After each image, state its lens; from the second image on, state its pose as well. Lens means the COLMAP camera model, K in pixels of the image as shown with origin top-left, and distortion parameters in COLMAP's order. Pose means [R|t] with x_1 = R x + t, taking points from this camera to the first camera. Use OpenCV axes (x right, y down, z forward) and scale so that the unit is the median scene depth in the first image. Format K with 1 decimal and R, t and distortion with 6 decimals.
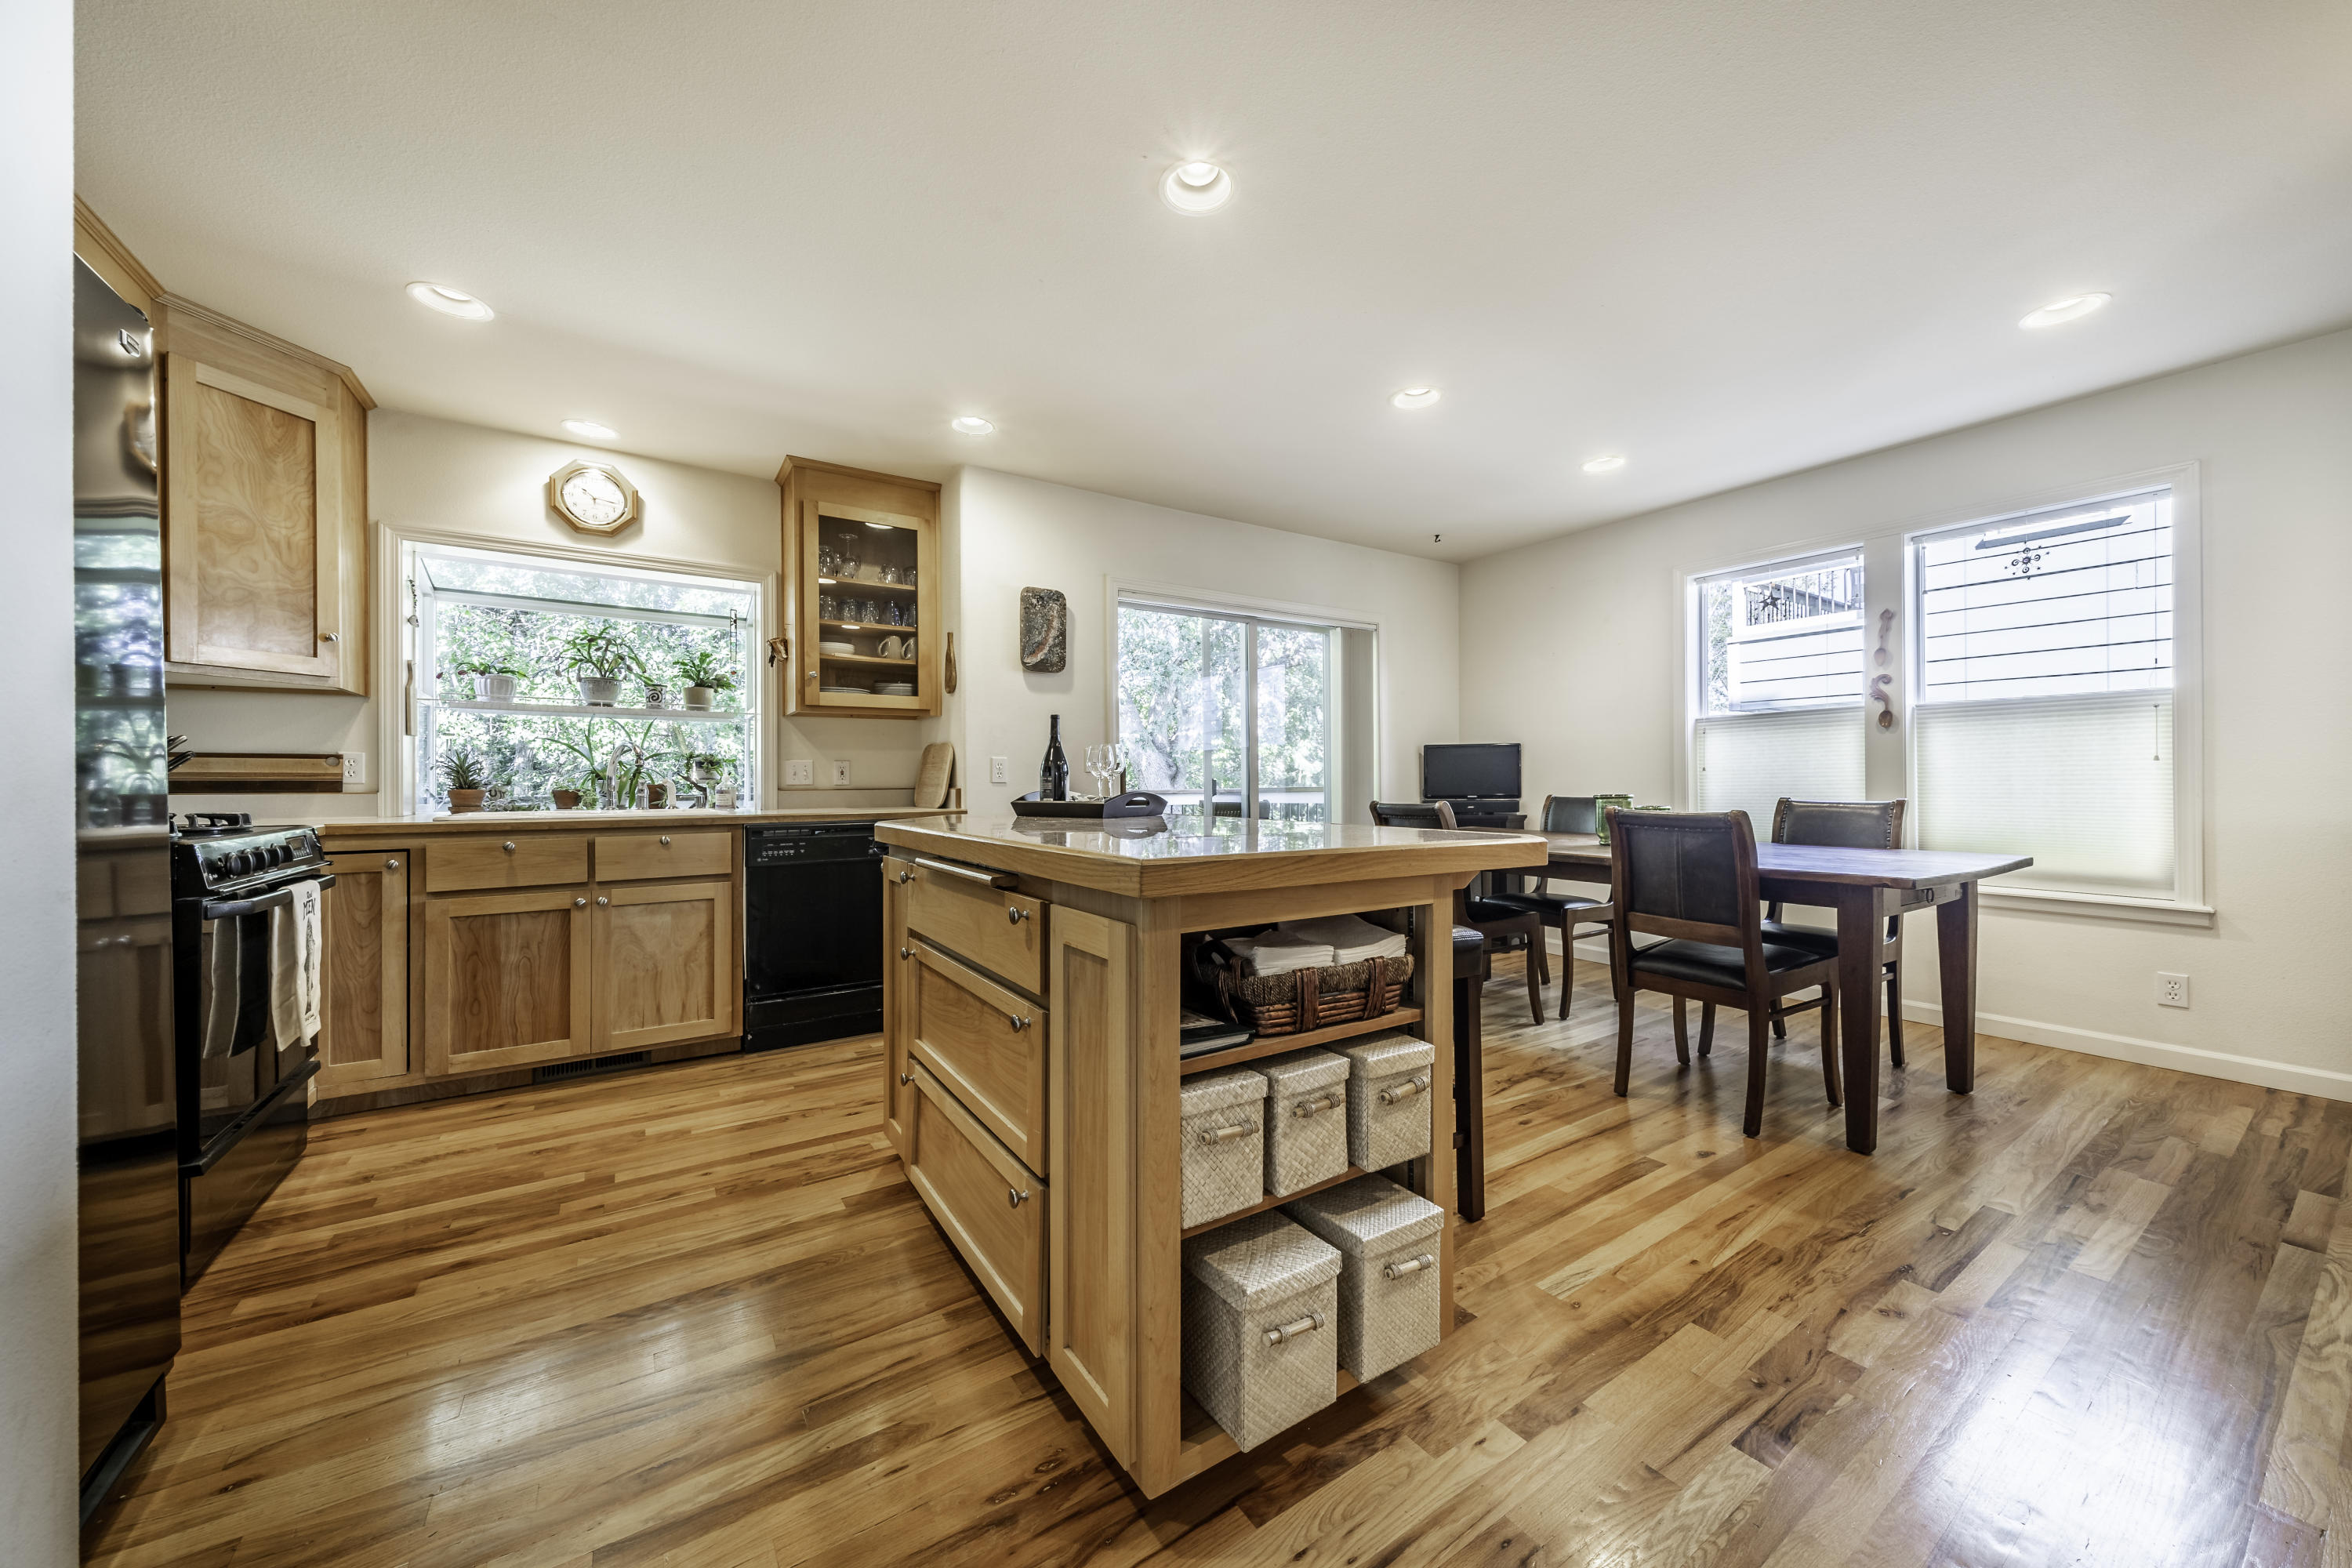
lens RADIAL K [[810.2, 0, 1111.8], [0, 810.2, 779.4], [0, 0, 1]] dist [0.006604, 0.000041]
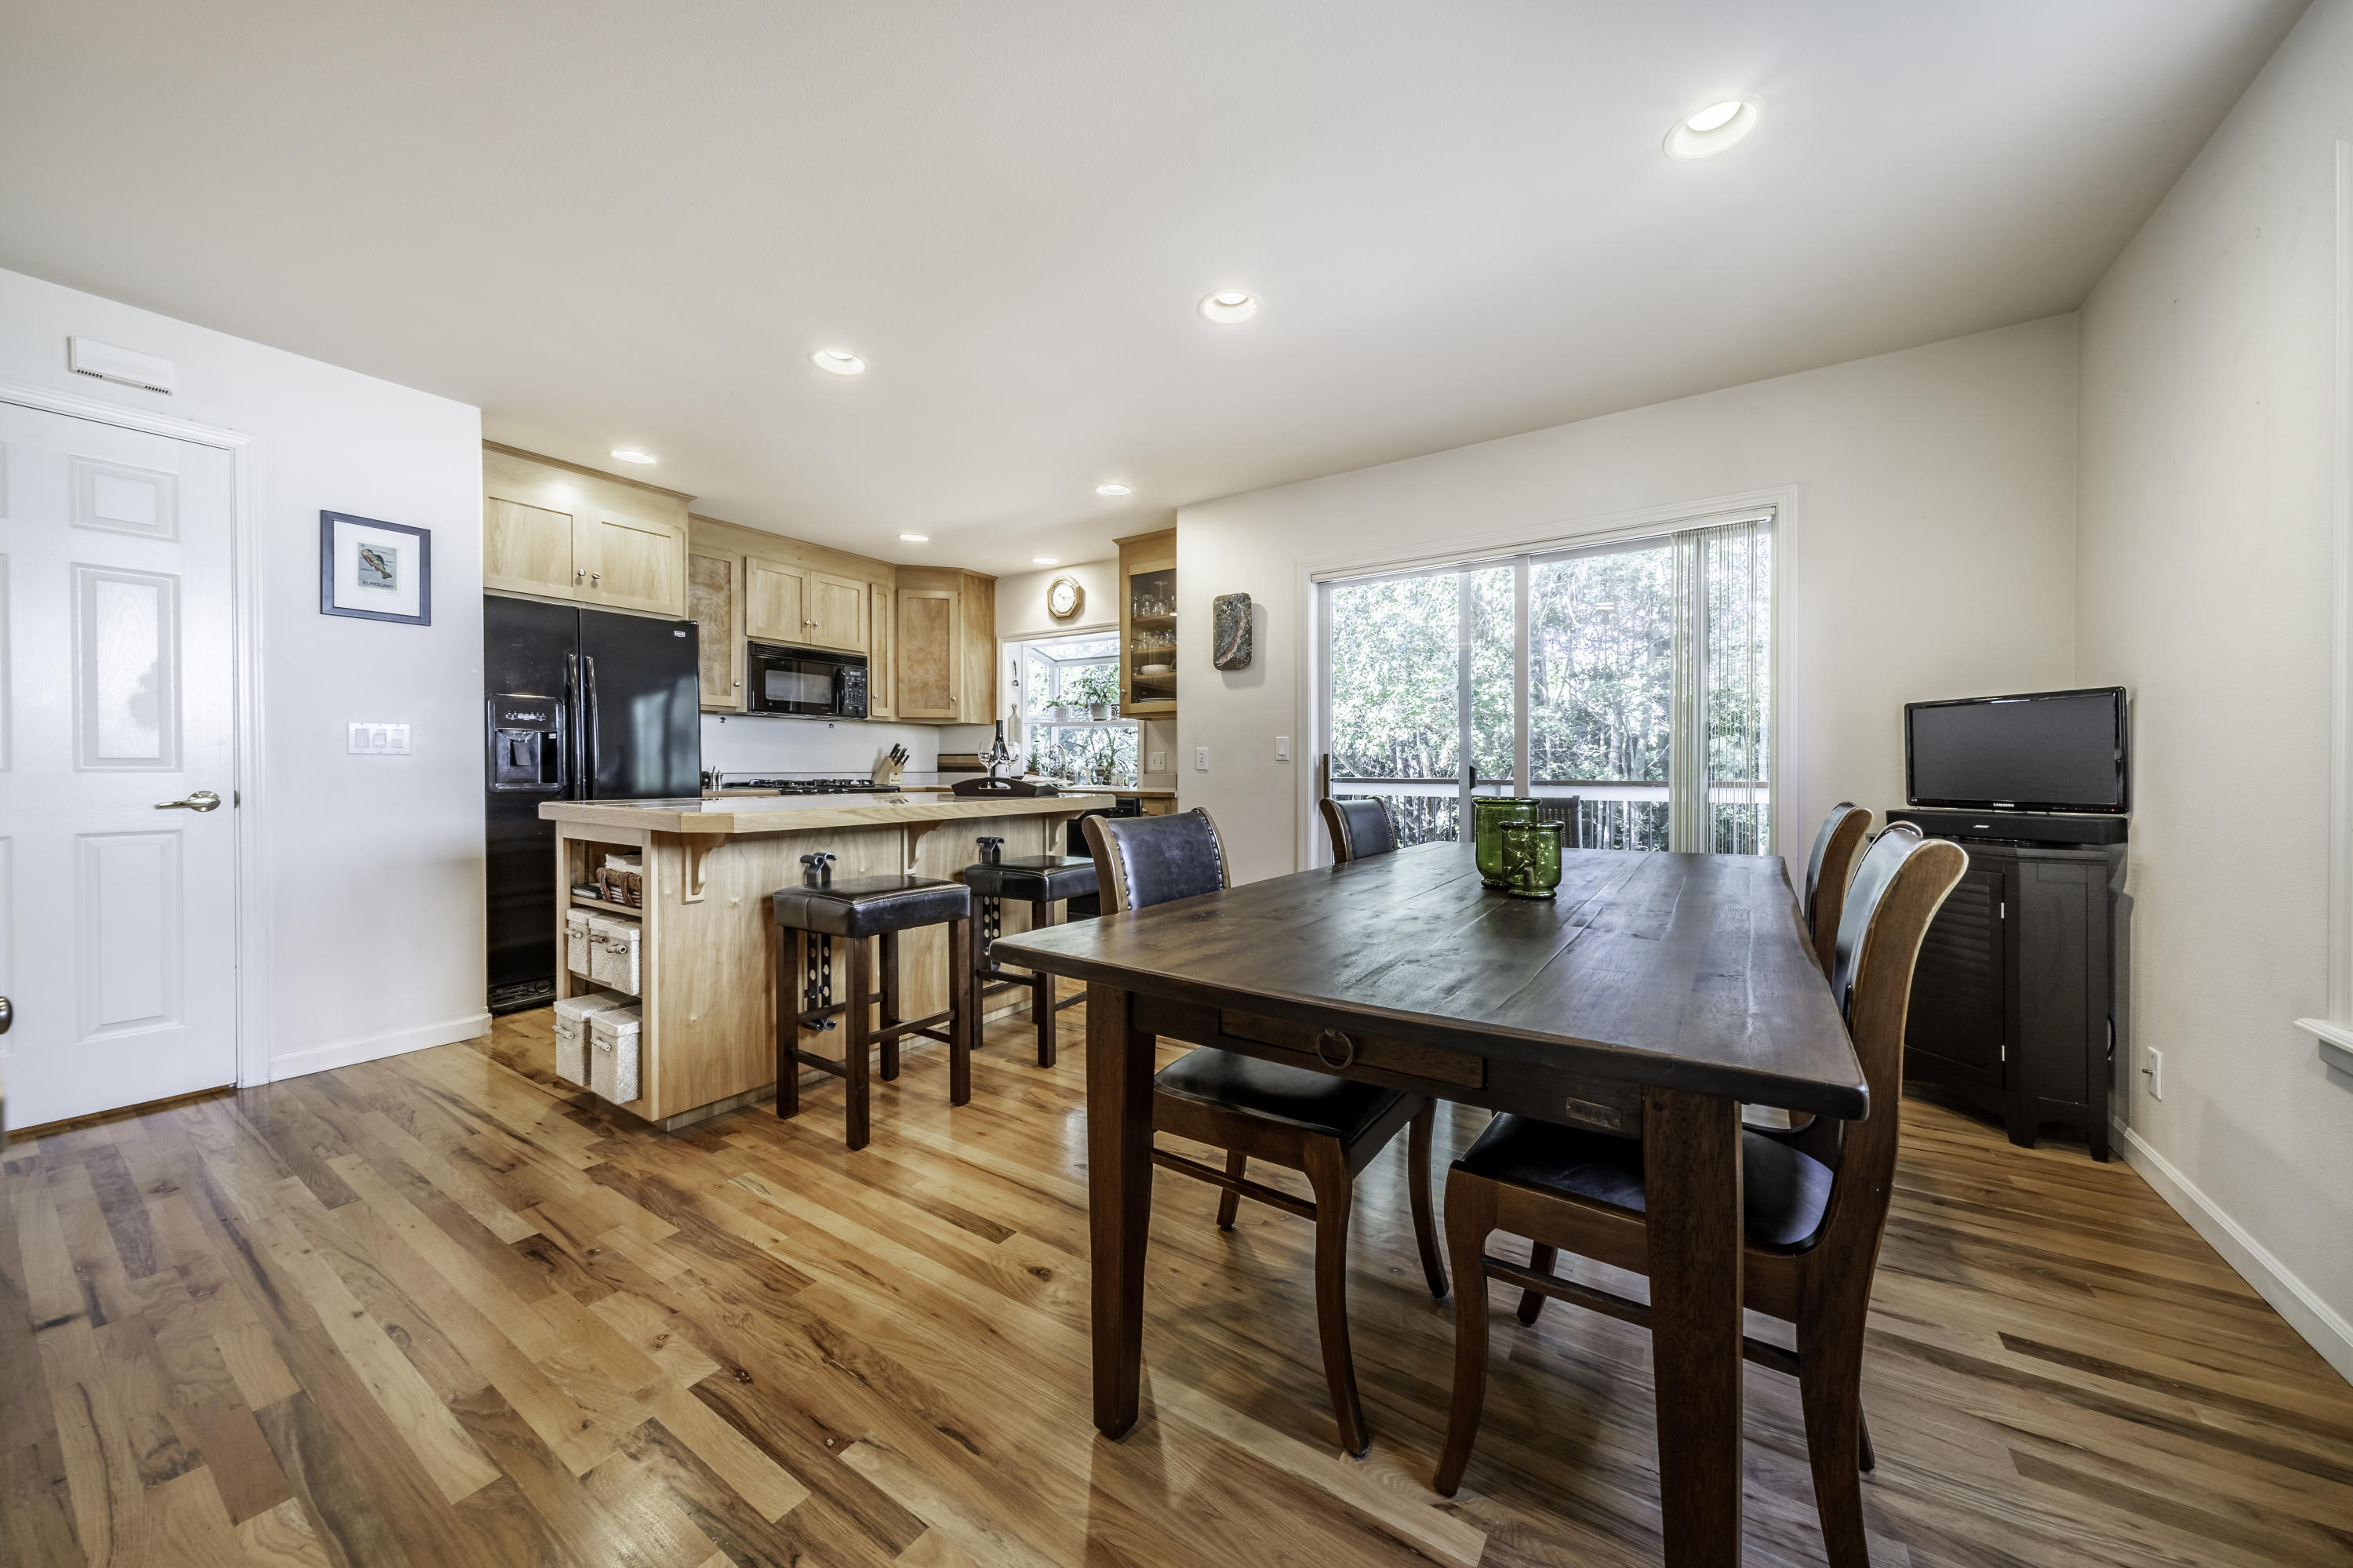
lens RADIAL K [[793.5, 0, 1227.0], [0, 793.5, 778.5], [0, 0, 1]] dist [0.000699, -0.000022]
pose [[0.453665, 0.016621, -0.891017, 1.120124], [0.000503, 0.999821, 0.018907, -0.005789], [0.891172, -0.009026, 0.453575, 0.639353]]
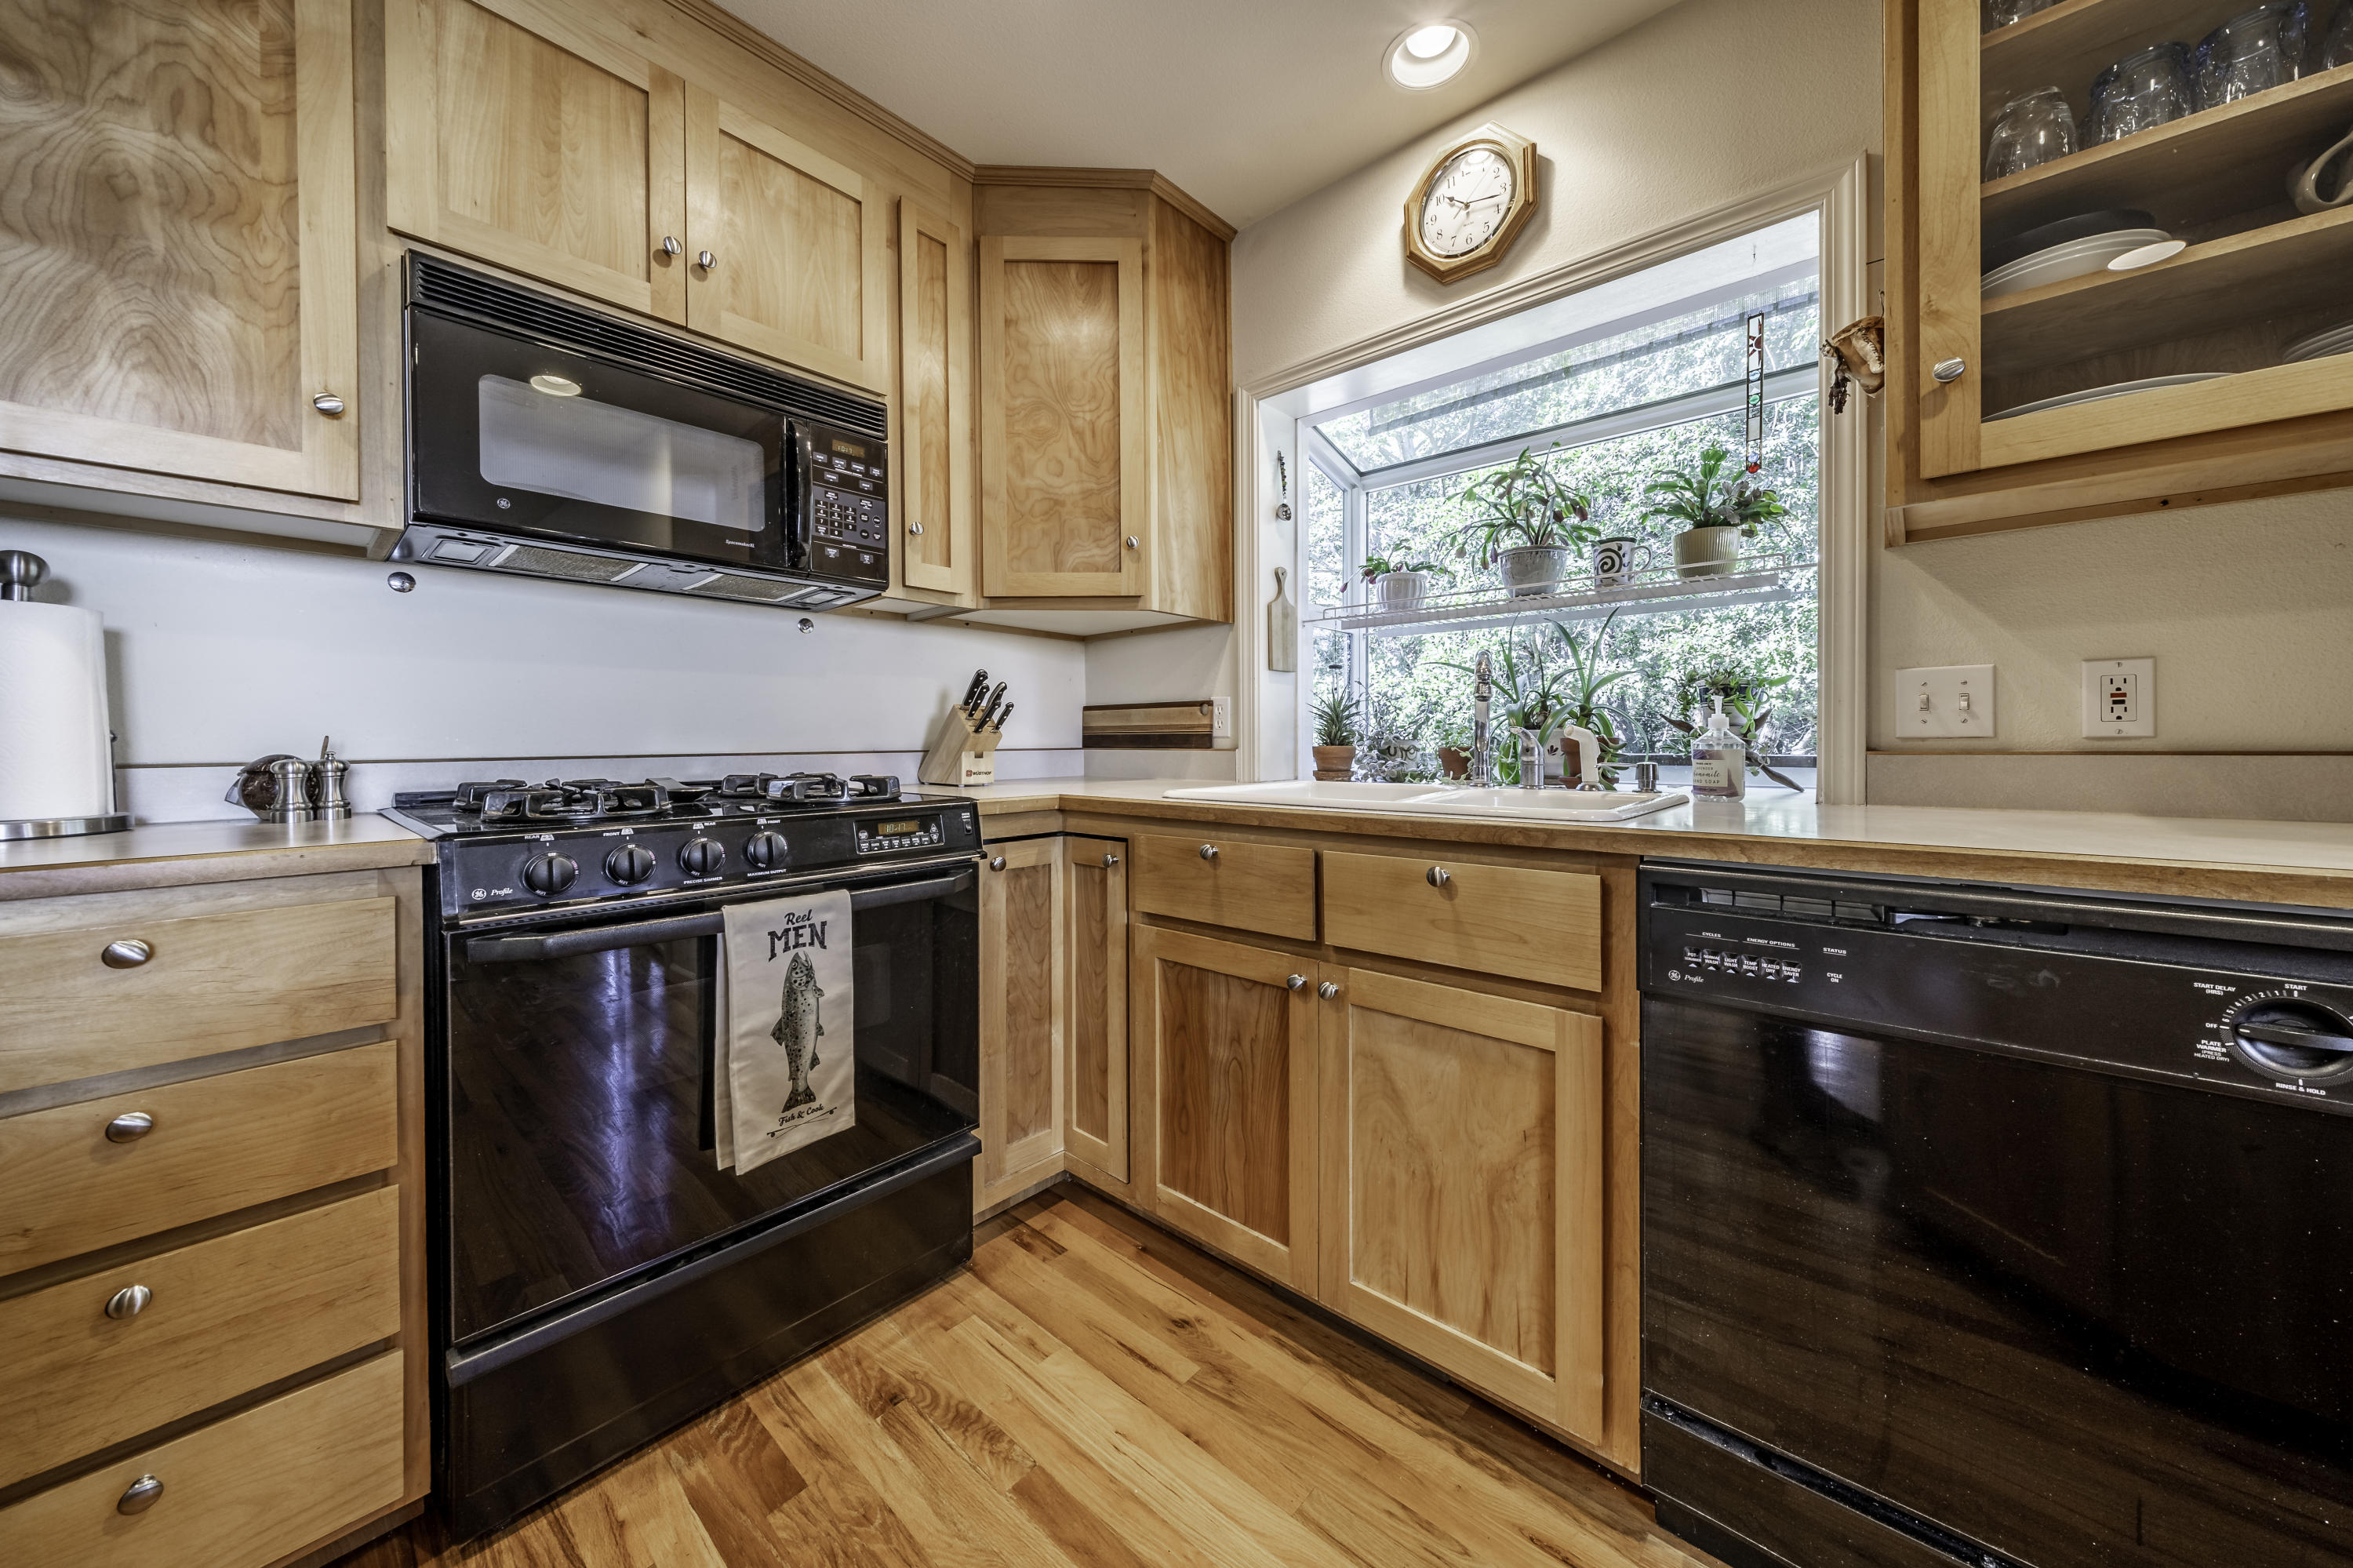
lens RADIAL K [[802.7, 0, 1238.2], [0, 802.7, 746.1], [0, 0, 1]] dist [0.001378, -0.000025]
pose [[0.326311, 0.008378, -0.945225, -0.207195], [0.009065, 0.999887, 0.011992, 0.004930], [0.945219, -0.012482, 0.326198, 0.781614]]
